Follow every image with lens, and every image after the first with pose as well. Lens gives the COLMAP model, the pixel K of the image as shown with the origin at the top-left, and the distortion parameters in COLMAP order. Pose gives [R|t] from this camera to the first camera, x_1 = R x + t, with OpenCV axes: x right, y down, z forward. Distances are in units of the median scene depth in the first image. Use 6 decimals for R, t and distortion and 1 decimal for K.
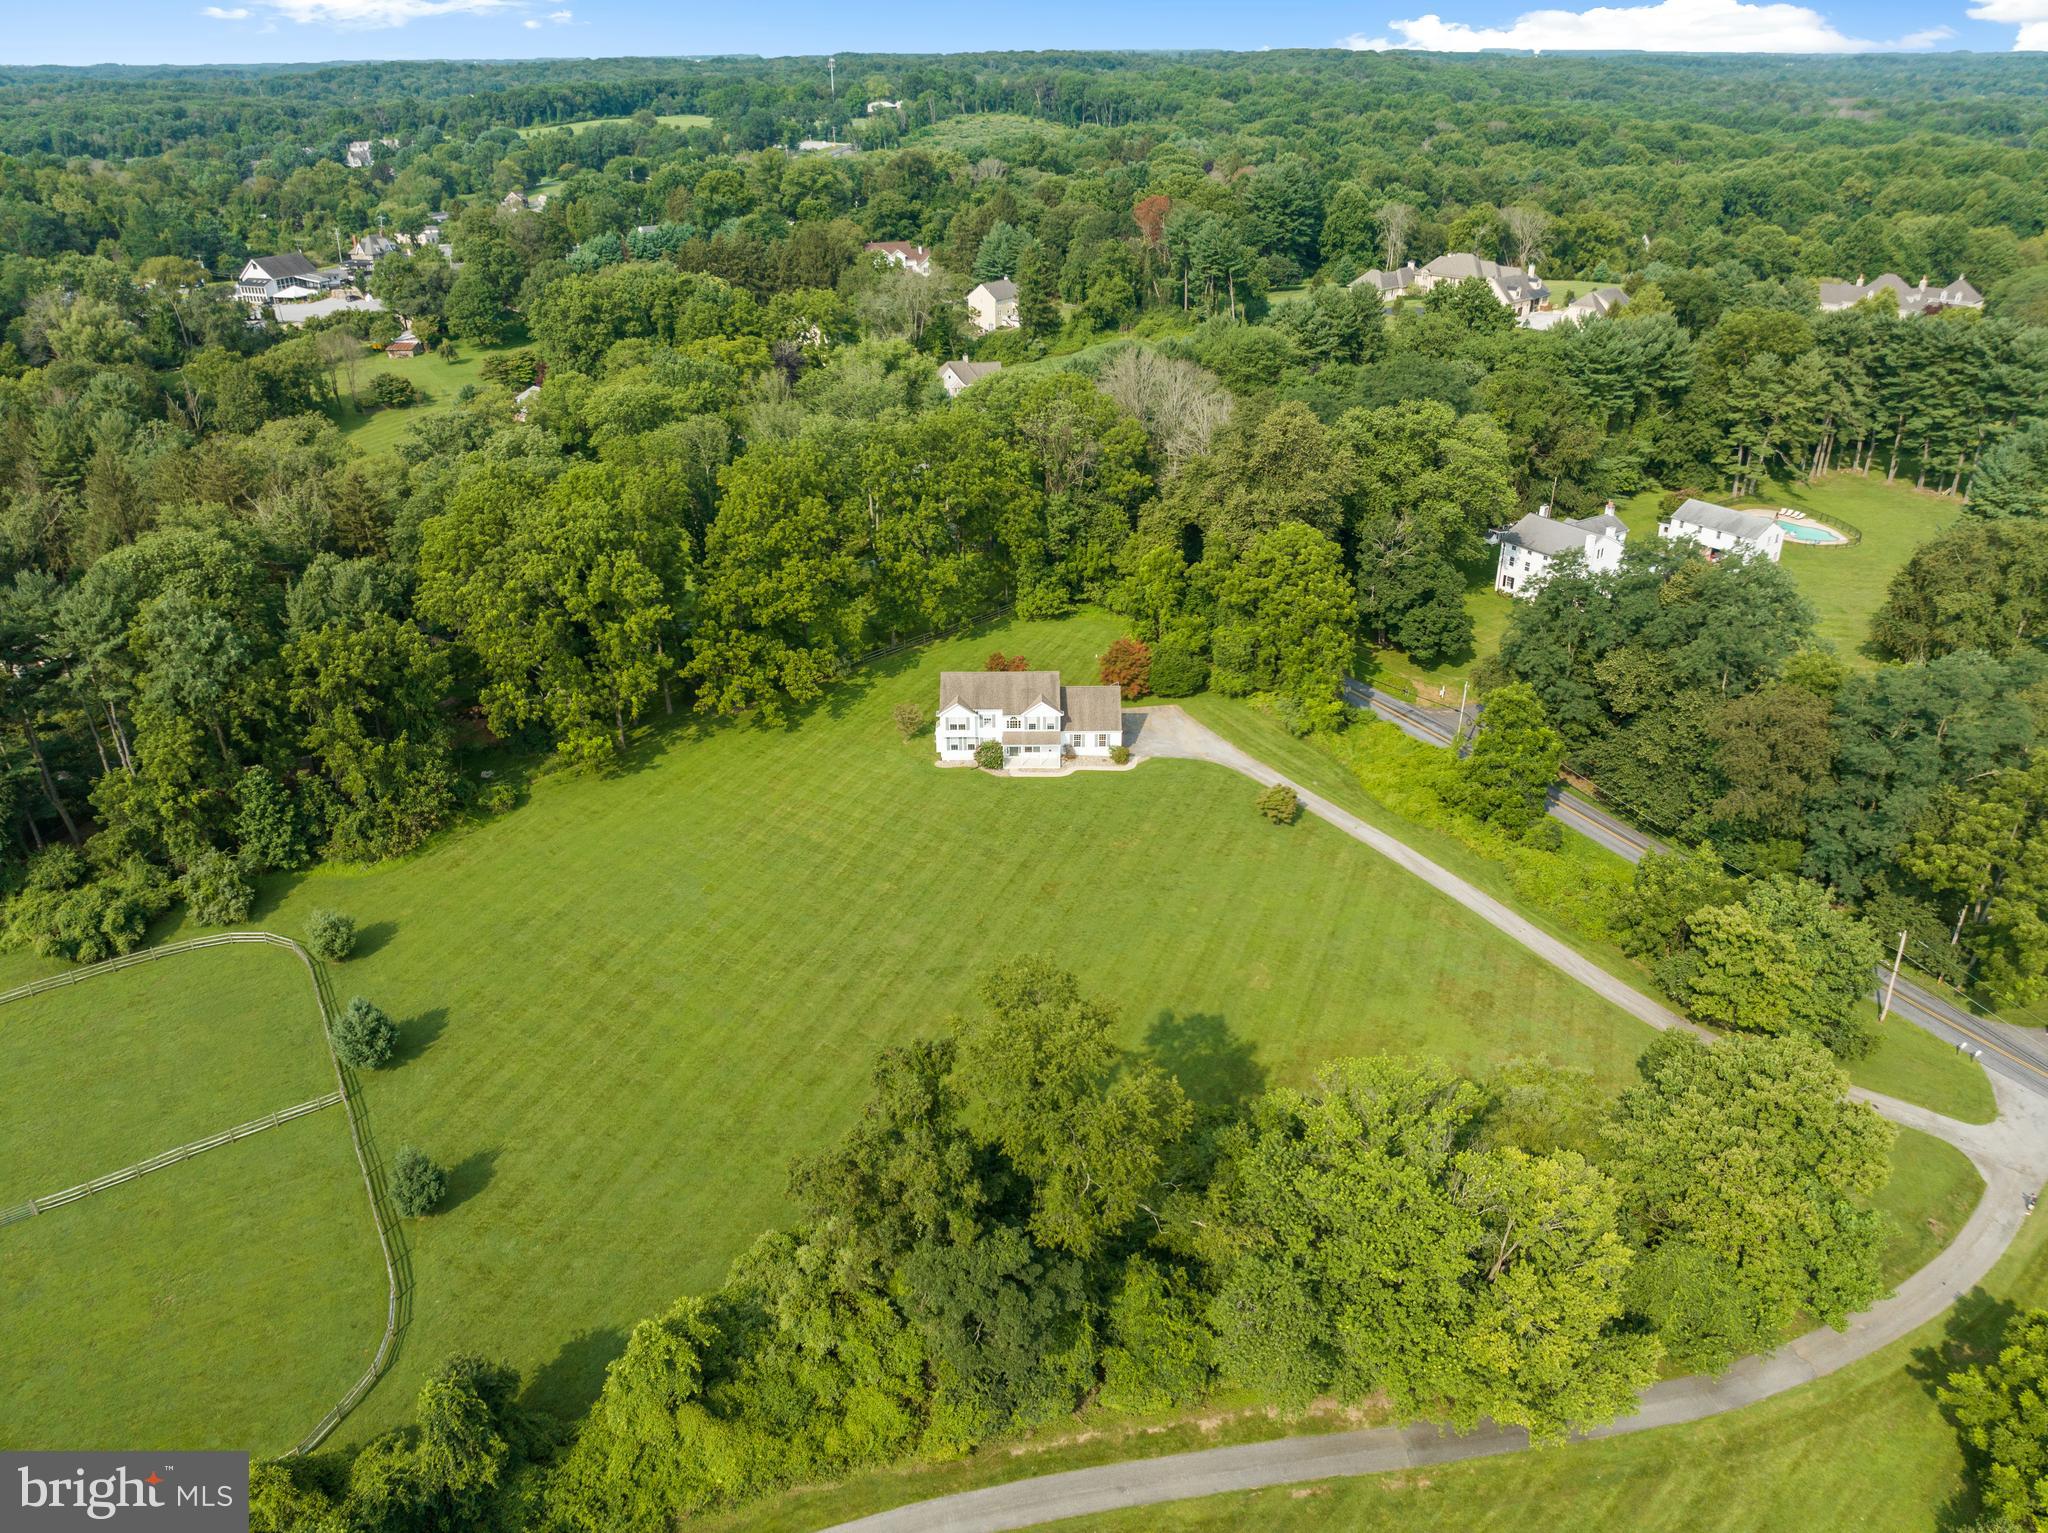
lens RADIAL K [[1450.5, 0, 1024.0], [0, 1450.5, 766.5], [0, 0, 1]] dist [-0.042489, 0.024078]
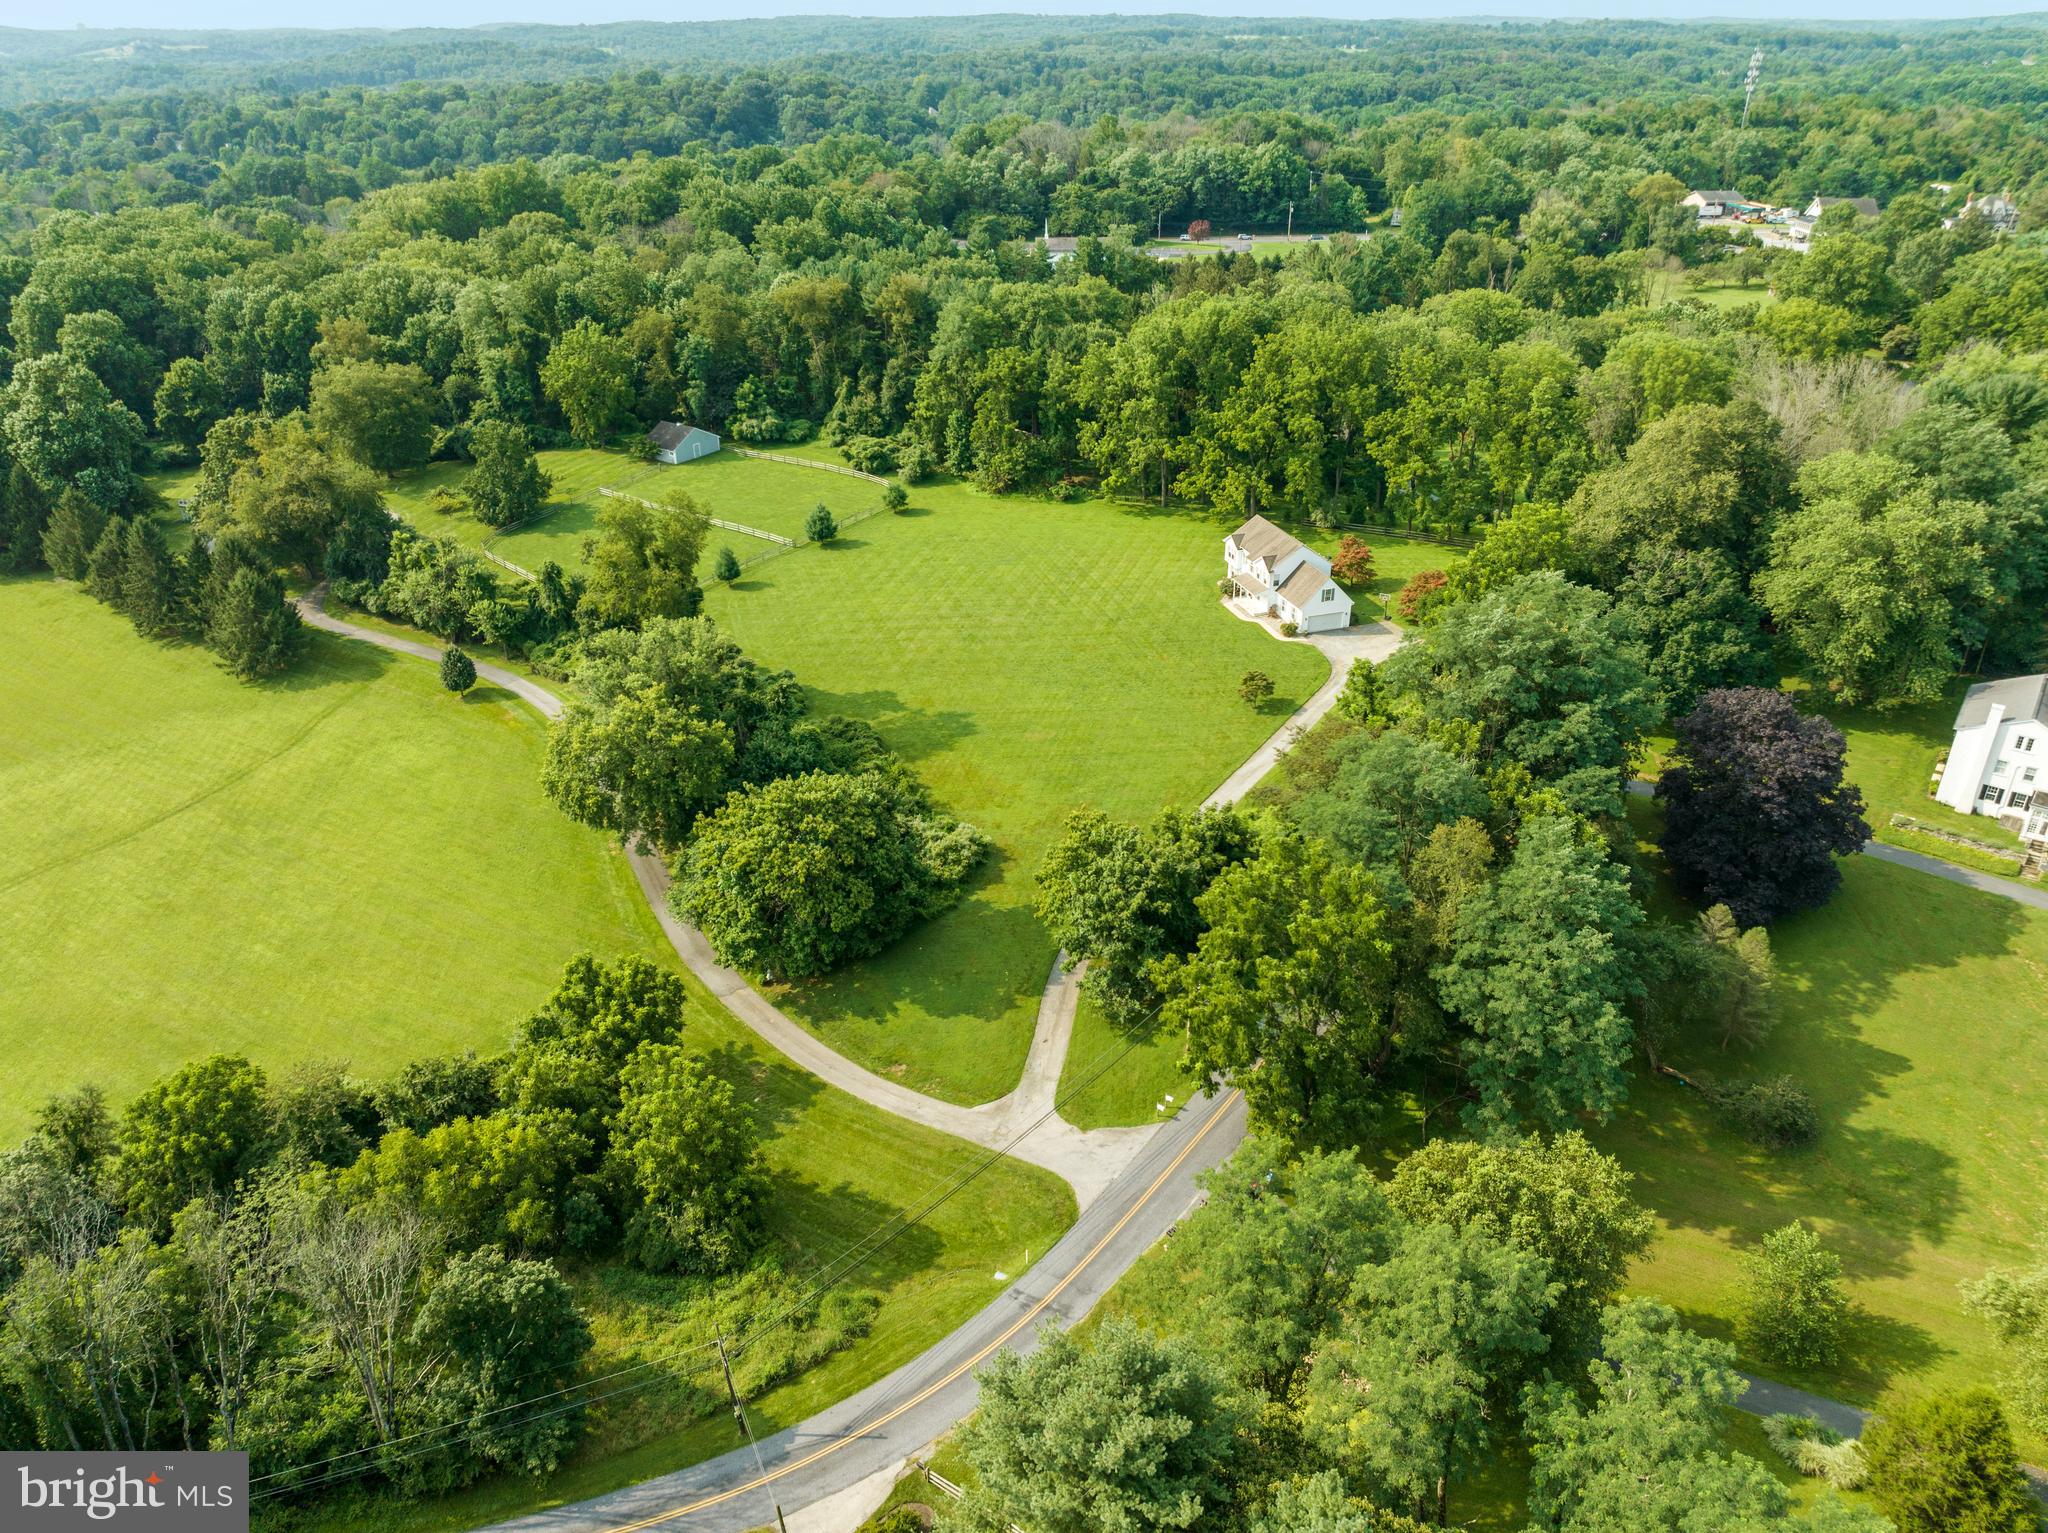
lens RADIAL K [[1450.5, 0, 1024.0], [0, 1450.5, 766.5], [0, 0, 1]] dist [-0.042489, 0.024078]
pose [[0.308835, 0.451415, -0.837165, 0.999205], [-0.425450, 0.852790, 0.302889, -0.170348], [0.850655, 0.262629, 0.455425, 0.334390]]
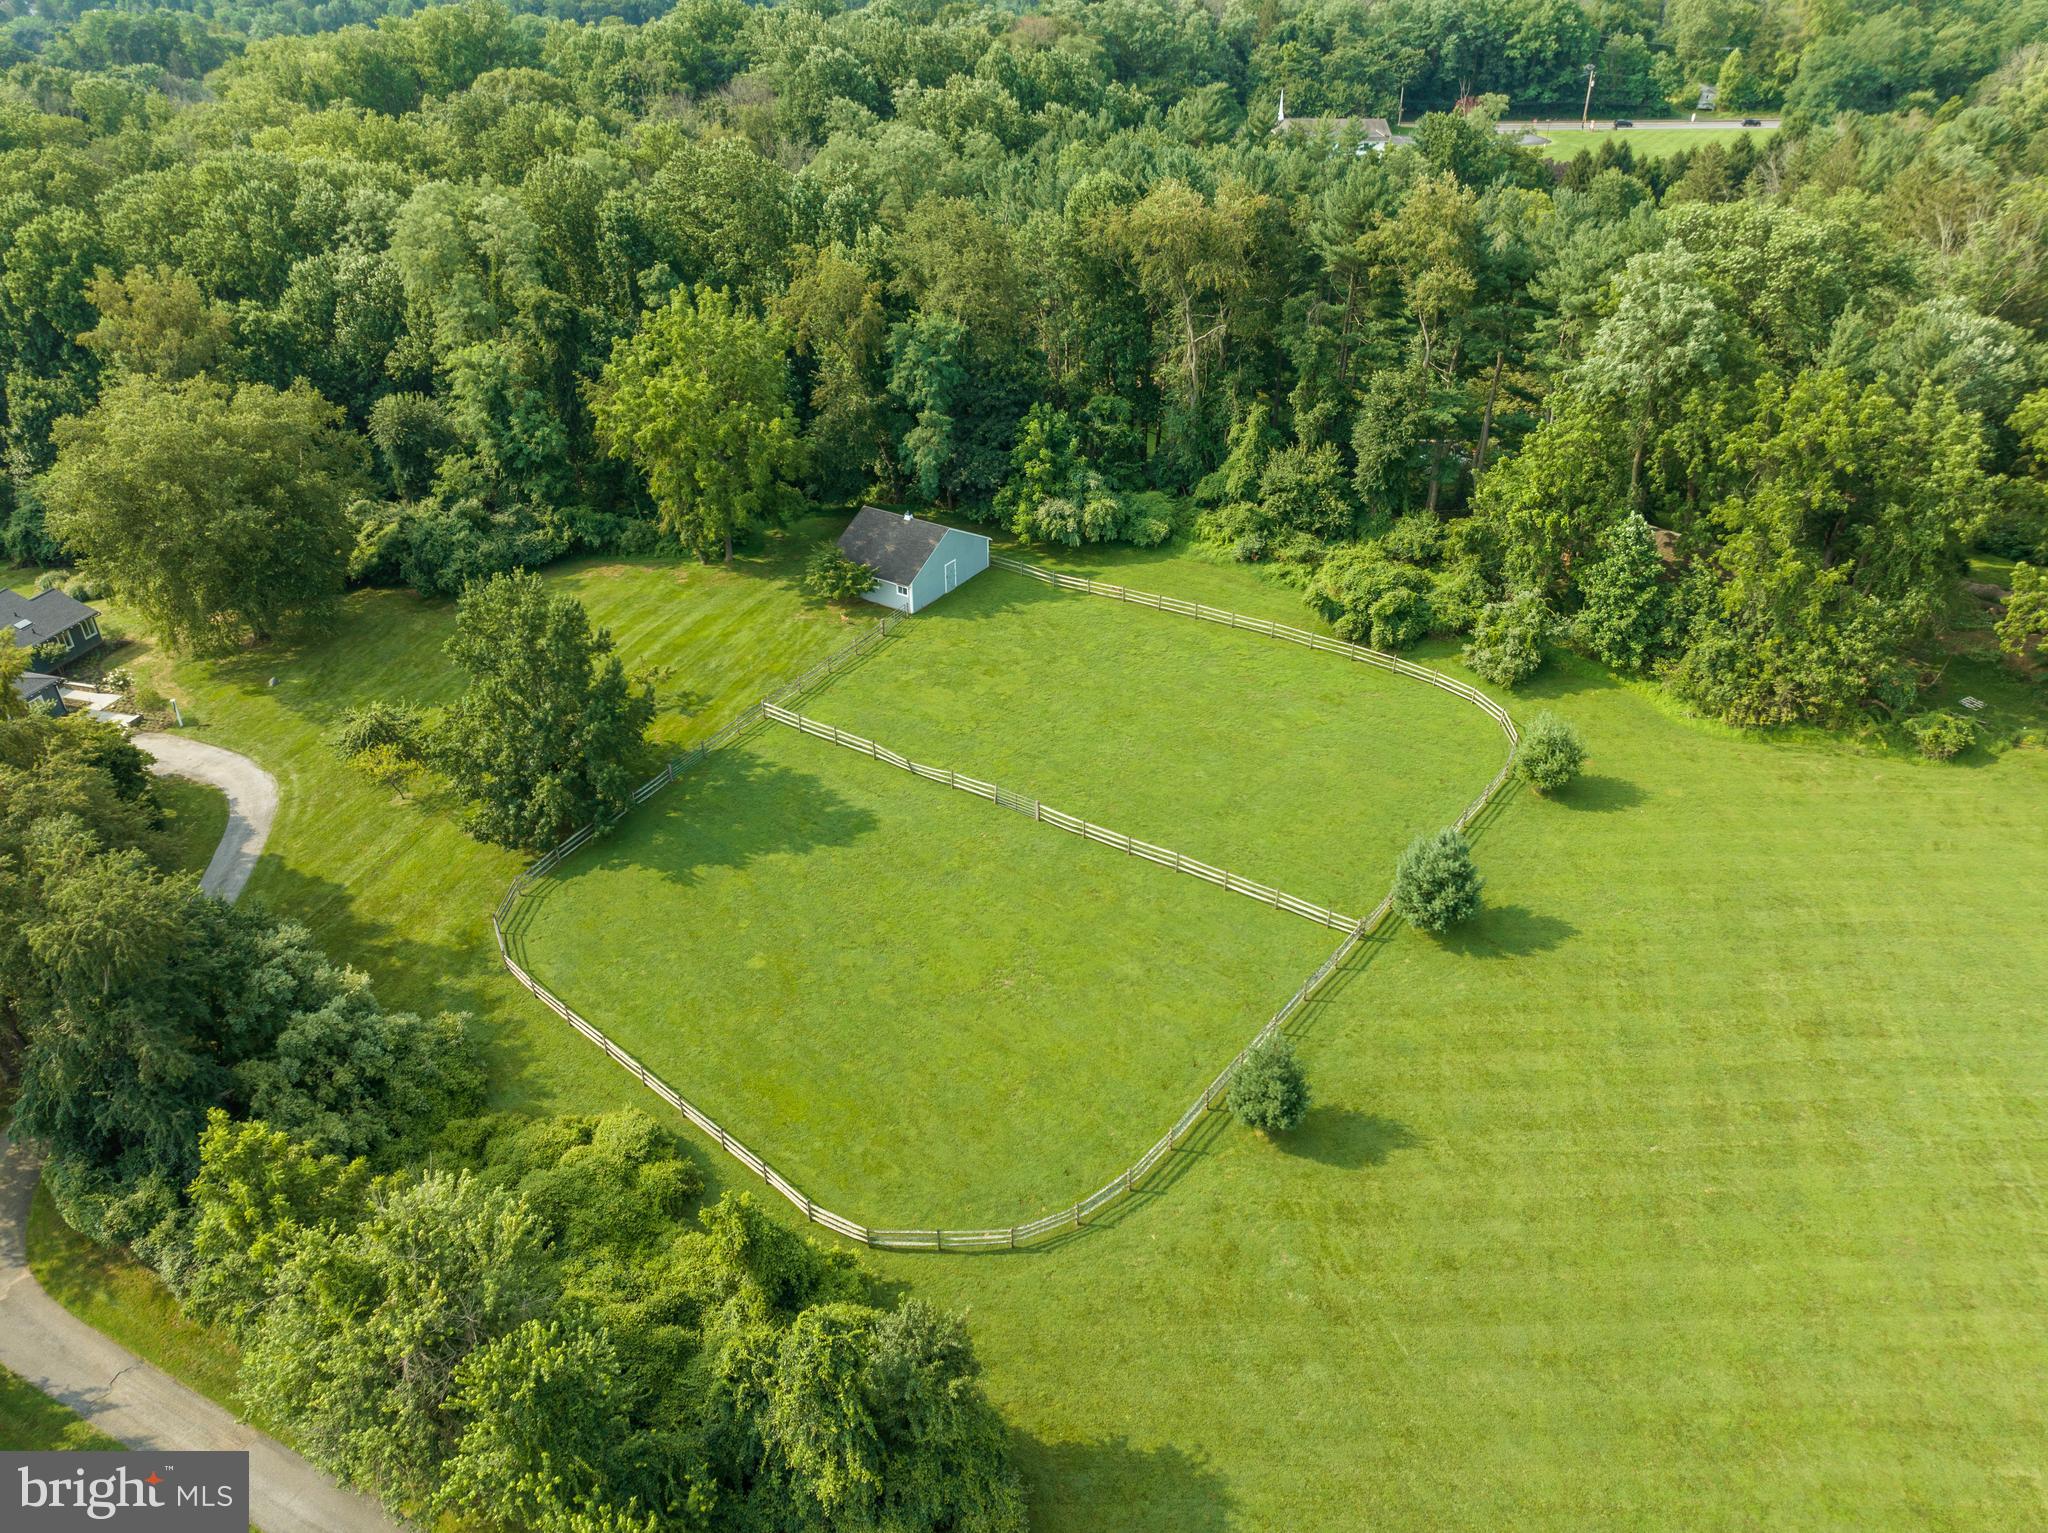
lens RADIAL K [[1450.5, 0, 1024.0], [0, 1450.5, 766.5], [0, 0, 1]] dist [-0.042489, 0.024078]
pose [[0.342738, 0.498234, -0.796426, -0.003055], [-0.426533, 0.837885, 0.340614, -0.007509], [0.837019, 0.222961, 0.499688, 0.355213]]
